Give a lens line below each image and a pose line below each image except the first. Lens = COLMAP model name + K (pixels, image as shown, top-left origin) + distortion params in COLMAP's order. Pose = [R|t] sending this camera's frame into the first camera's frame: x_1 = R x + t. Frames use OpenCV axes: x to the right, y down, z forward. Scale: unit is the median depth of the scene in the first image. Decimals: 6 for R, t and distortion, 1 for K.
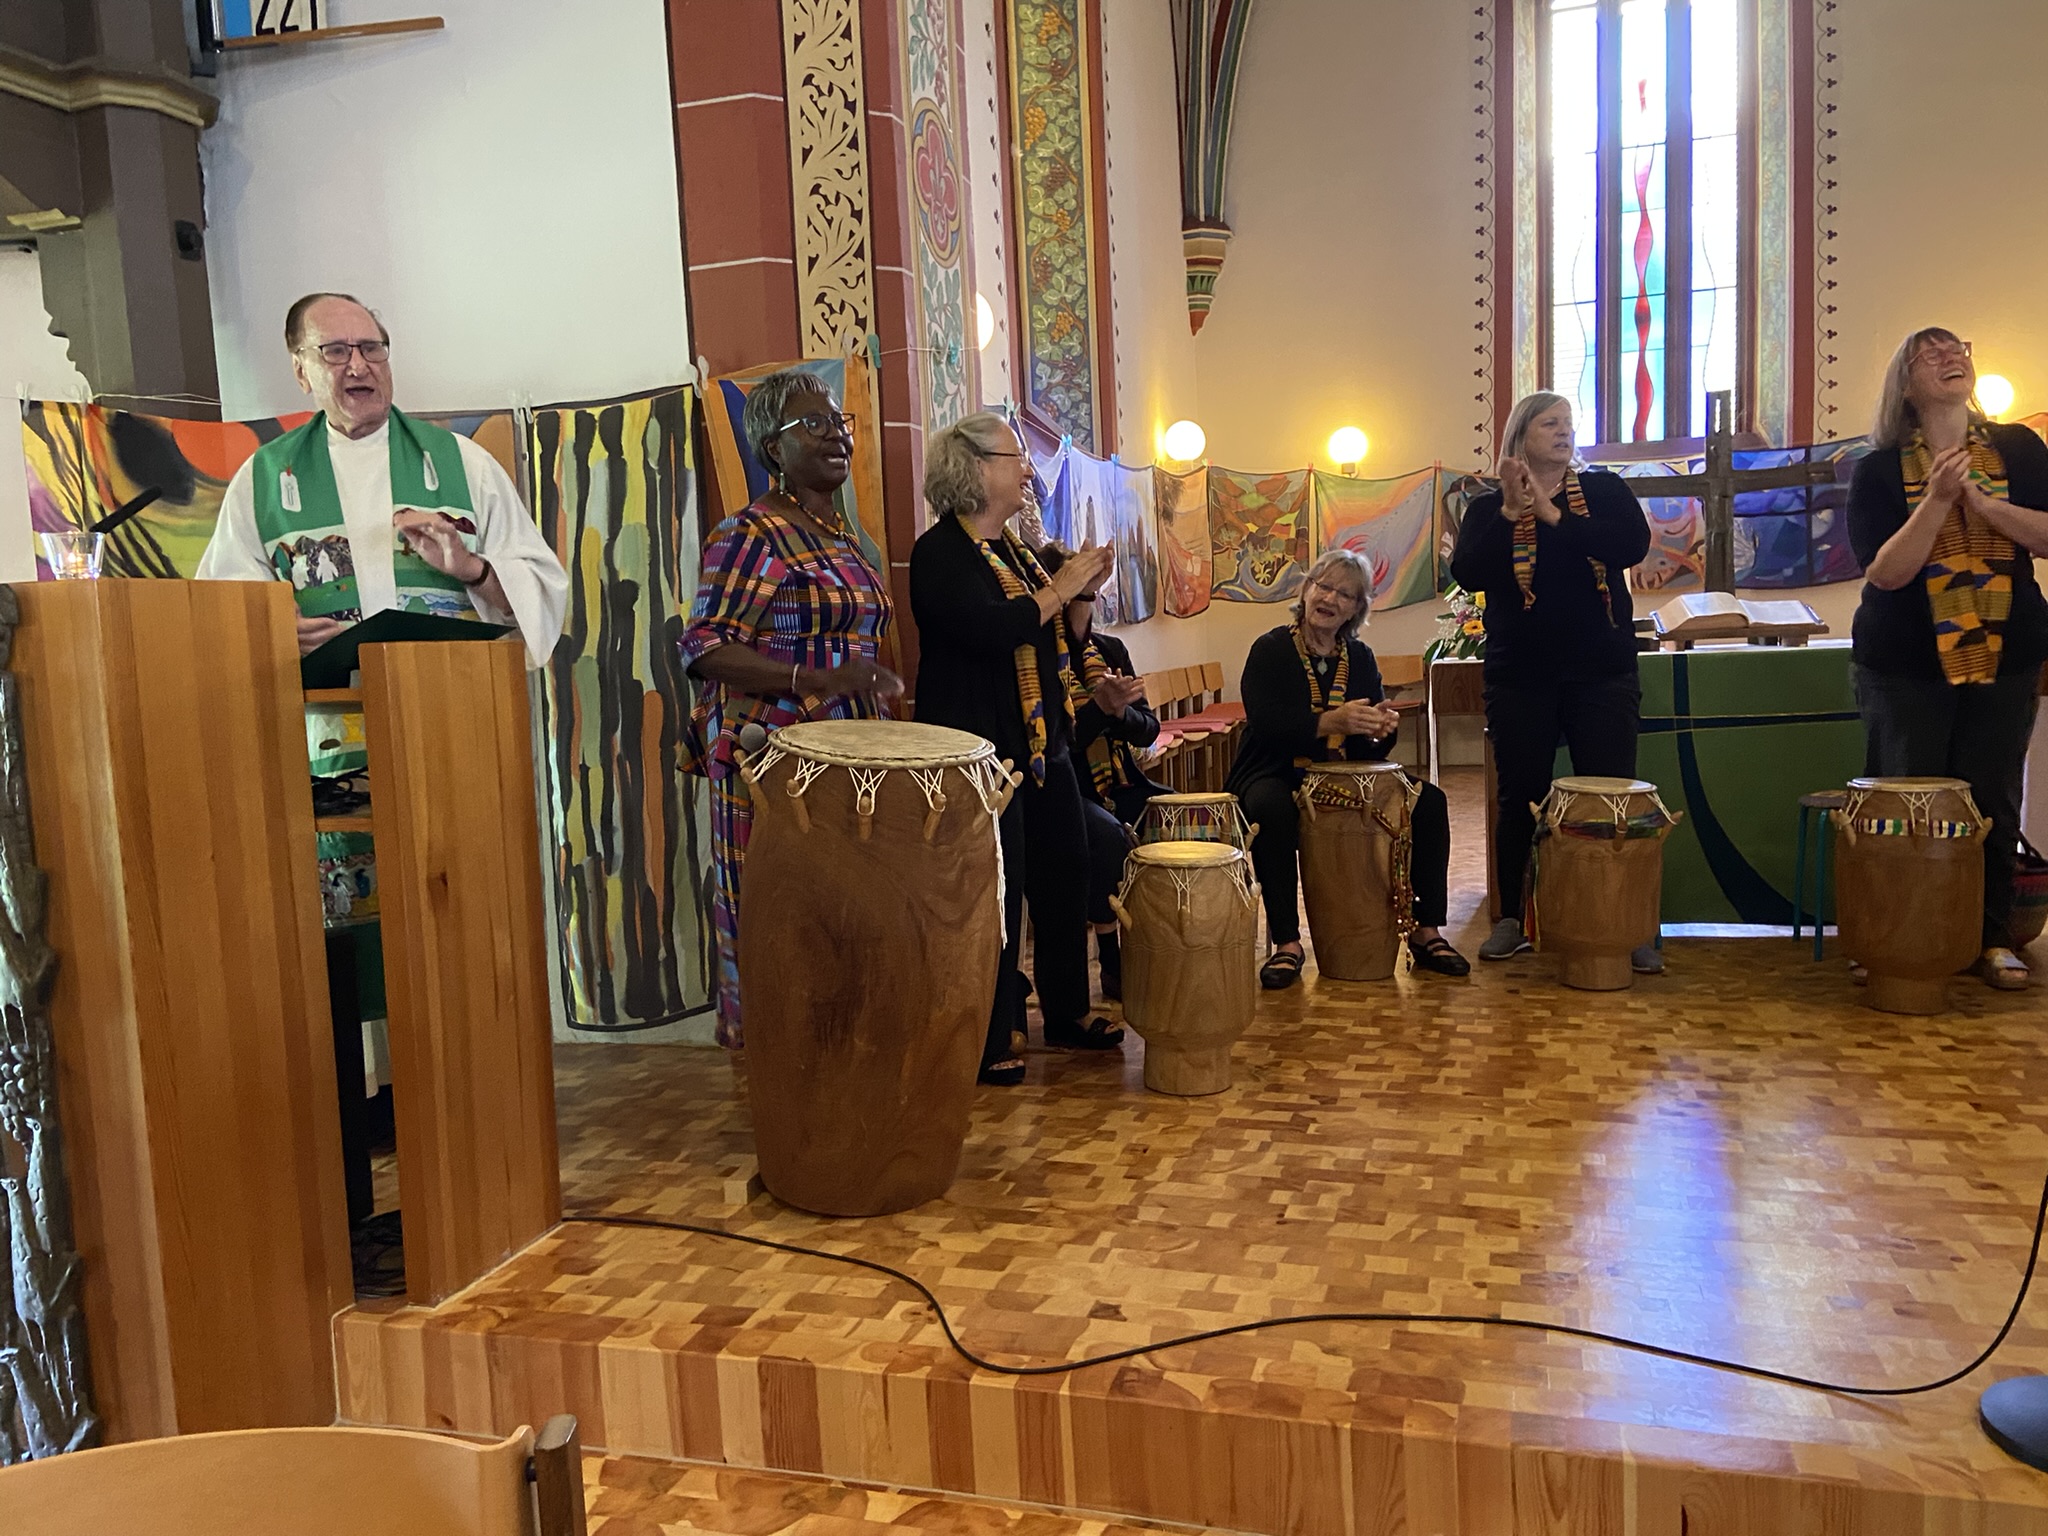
lens RADIAL K [[1536.3, 0, 1049.4], [0, 1536.3, 773.3], [0, 0, 1]] dist [0.115309, -0.128946]
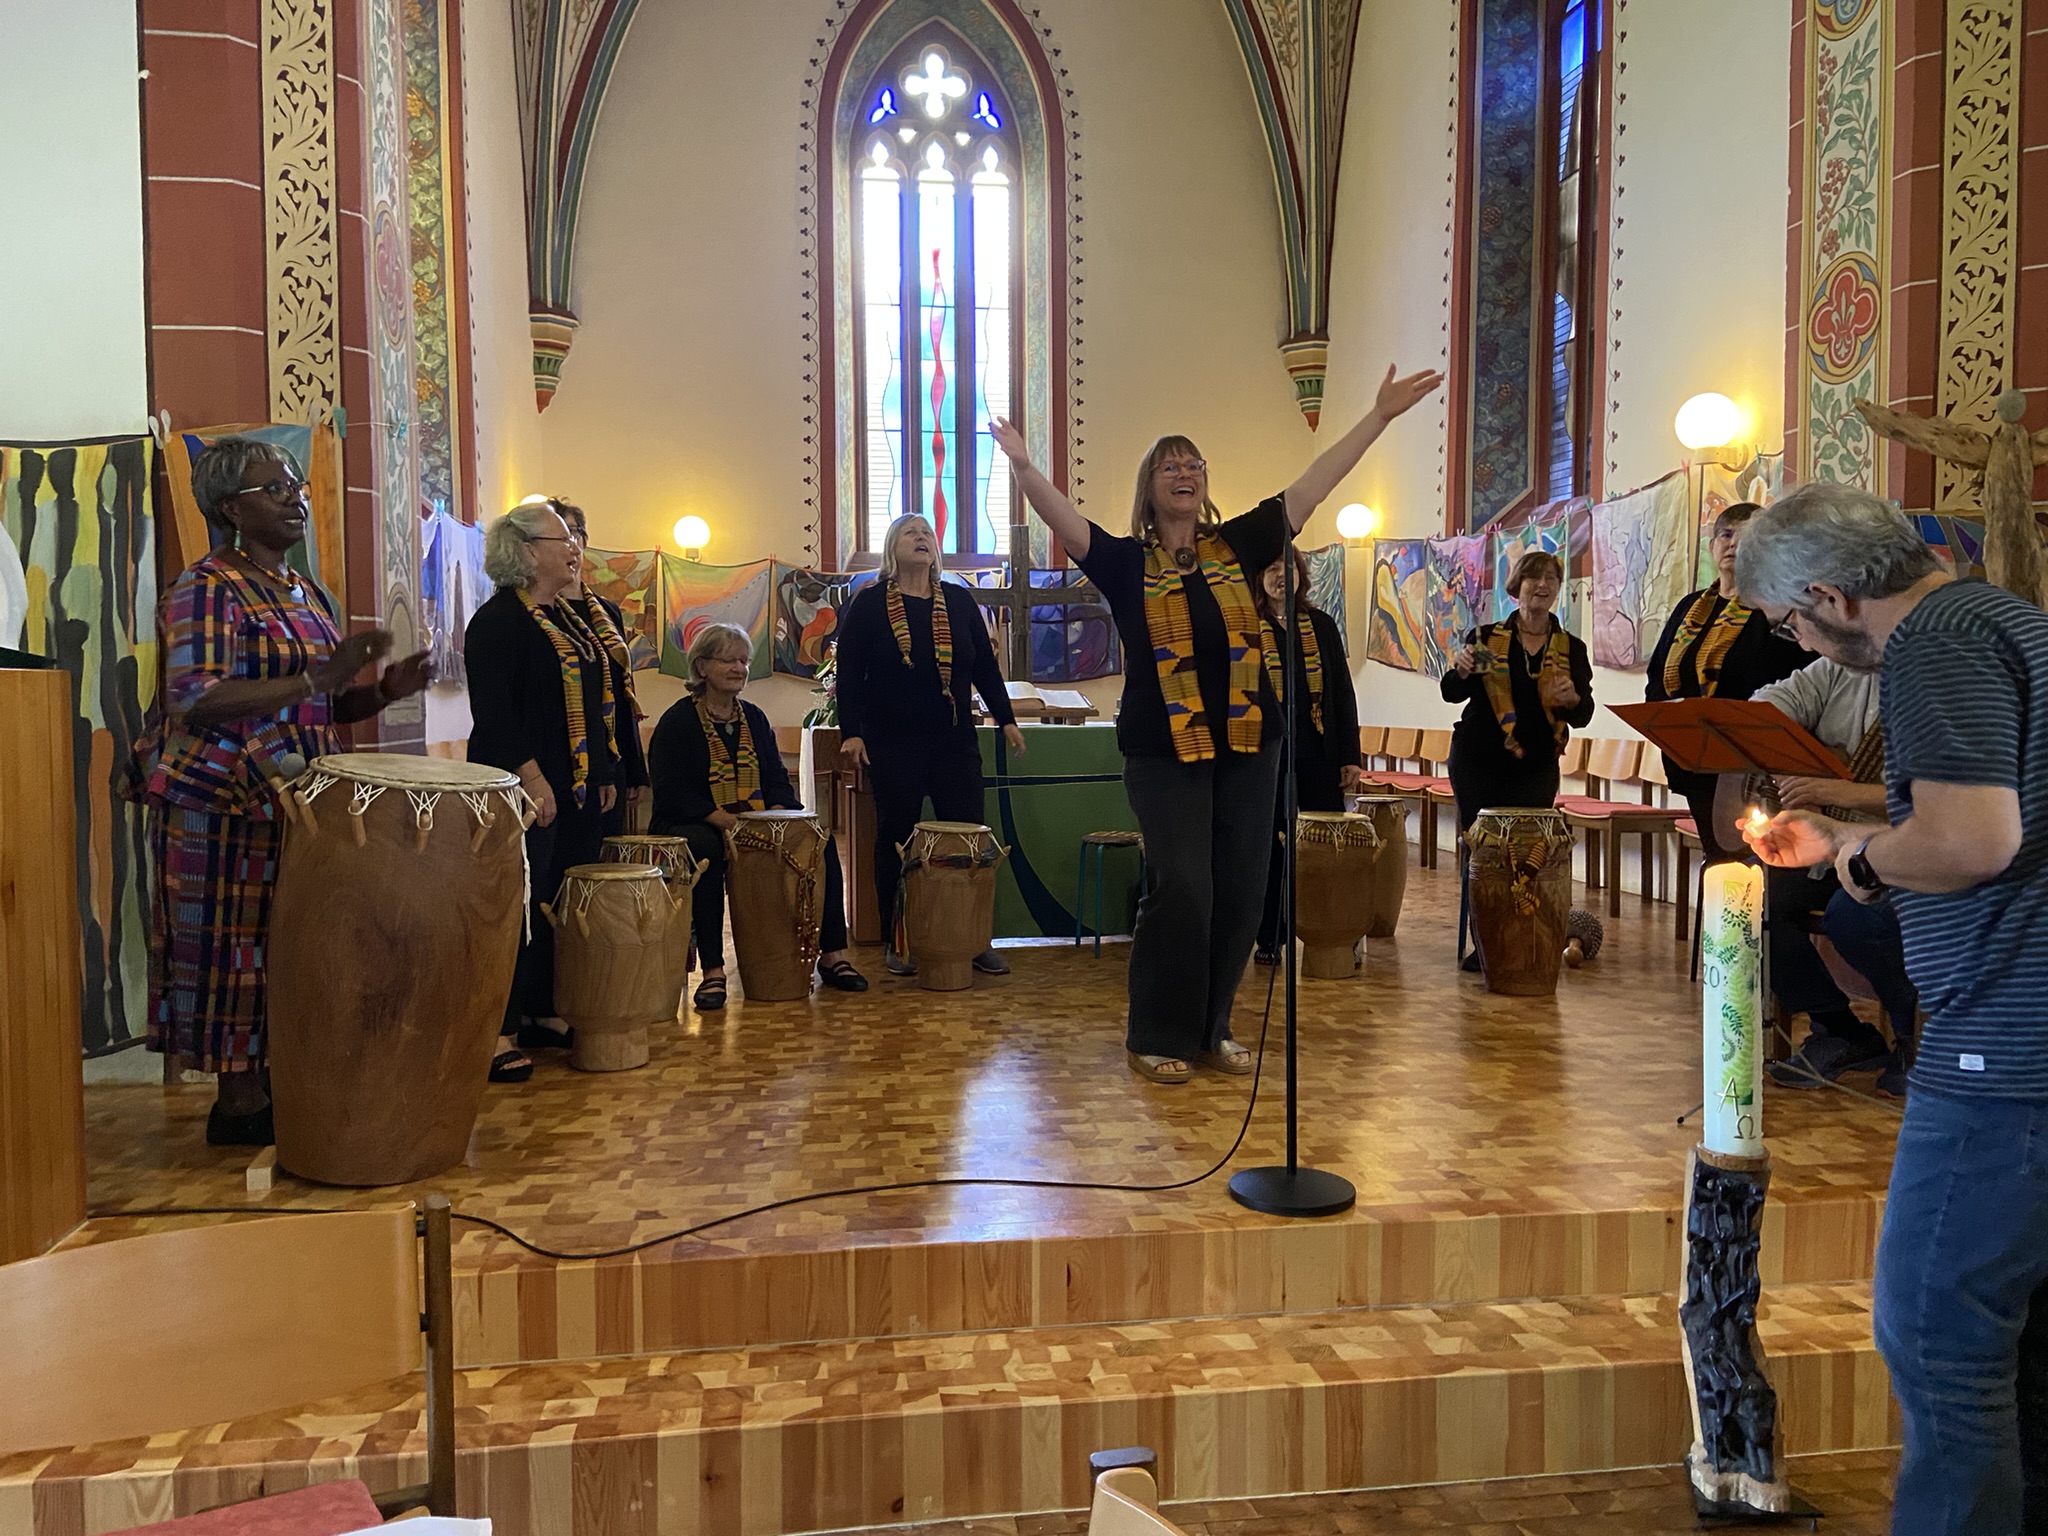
lens RADIAL K [[1536.3, 0, 1024.8], [0, 1536.3, 767.9], [0, 0, 1]] dist [0.115309, -0.128946]
pose [[0.905190, 0.018921, 0.424585, -0.152767], [0.003743, 0.998615, -0.052482, 0.030820], [-0.424990, 0.049095, 0.903866, -0.200479]]
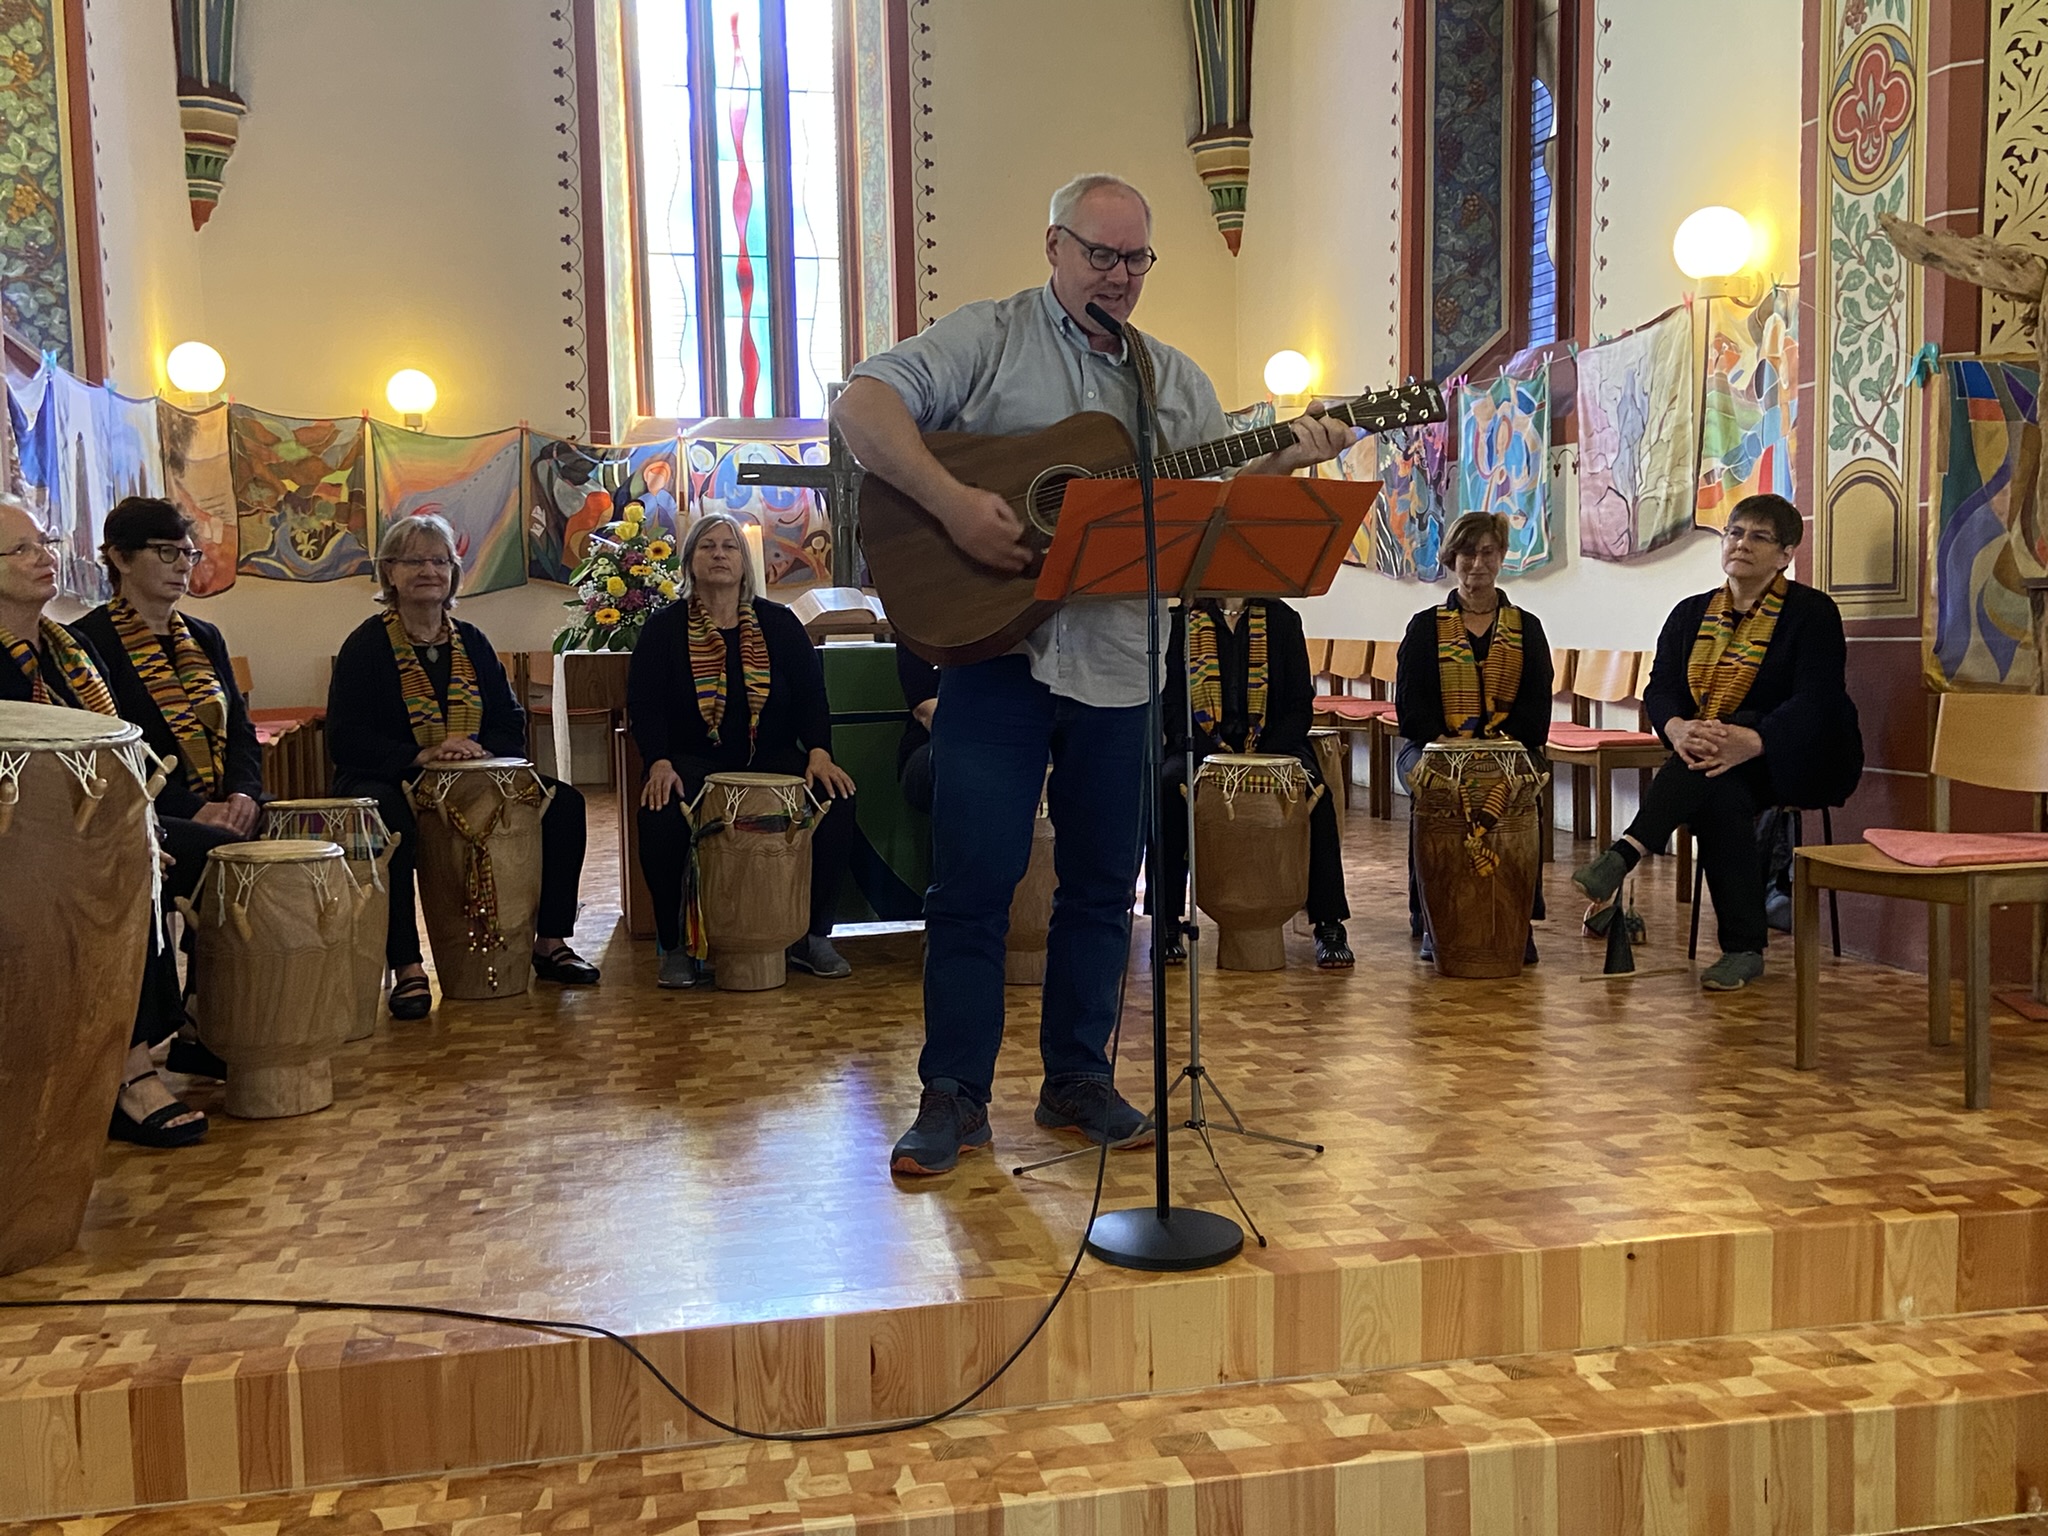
lens RADIAL K [[2010.8, 0, 1029.1], [0, 2010.8, 748.1], [0, 0, 1]] dist [0.072936, 0.000000]
pose [[0.873808, -0.009842, 0.486172, -0.122603], [0.025860, 0.999321, -0.026248, 0.029523], [-0.485583, 0.035508, 0.873469, -0.216633]]
